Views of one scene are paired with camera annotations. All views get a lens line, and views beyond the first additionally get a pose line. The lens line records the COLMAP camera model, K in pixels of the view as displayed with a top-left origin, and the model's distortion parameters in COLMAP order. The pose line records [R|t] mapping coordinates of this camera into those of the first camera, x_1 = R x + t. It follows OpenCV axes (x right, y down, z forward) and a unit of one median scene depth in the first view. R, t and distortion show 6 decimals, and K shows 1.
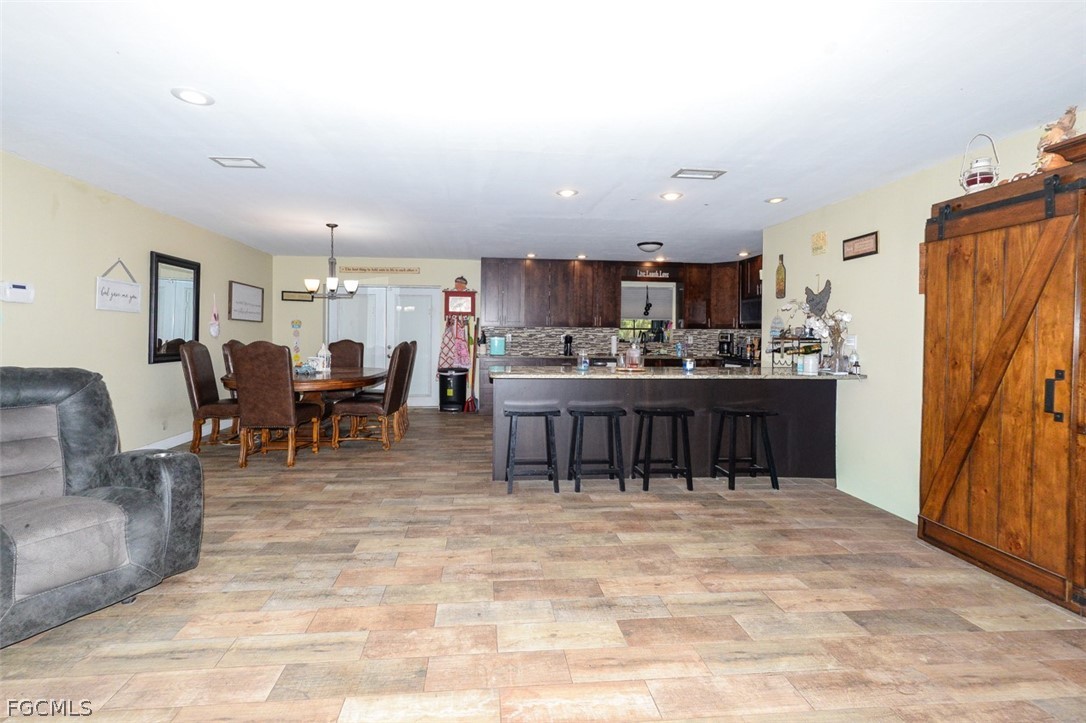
lens RADIAL K [[439.4, 0, 540.8], [0, 439.4, 335.6], [0, 0, 1]] dist [-0.001083, -0.000087]
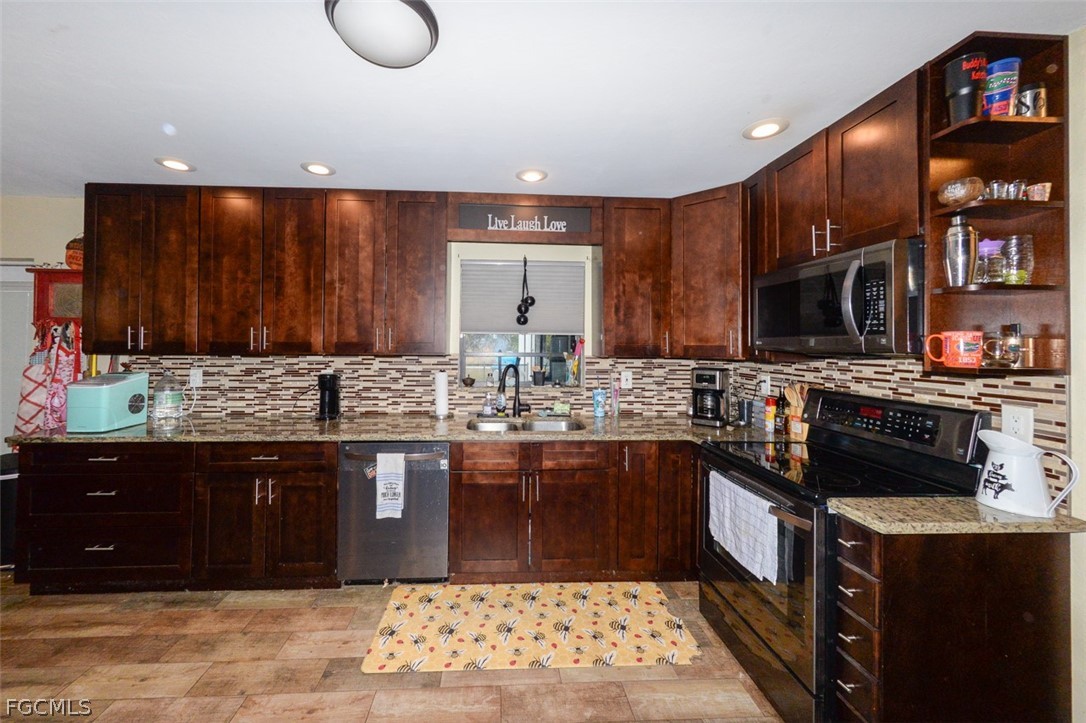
lens RADIAL K [[375.7, 0, 546.2], [0, 375.7, 334.2], [0, 0, 1]] dist [0.000182, 0.000004]
pose [[0.998142, -0.002015, -0.060889, 0.294174], [0.001496, 0.999962, -0.008576, -0.033863], [0.060904, 0.008469, 0.998108, 0.649768]]
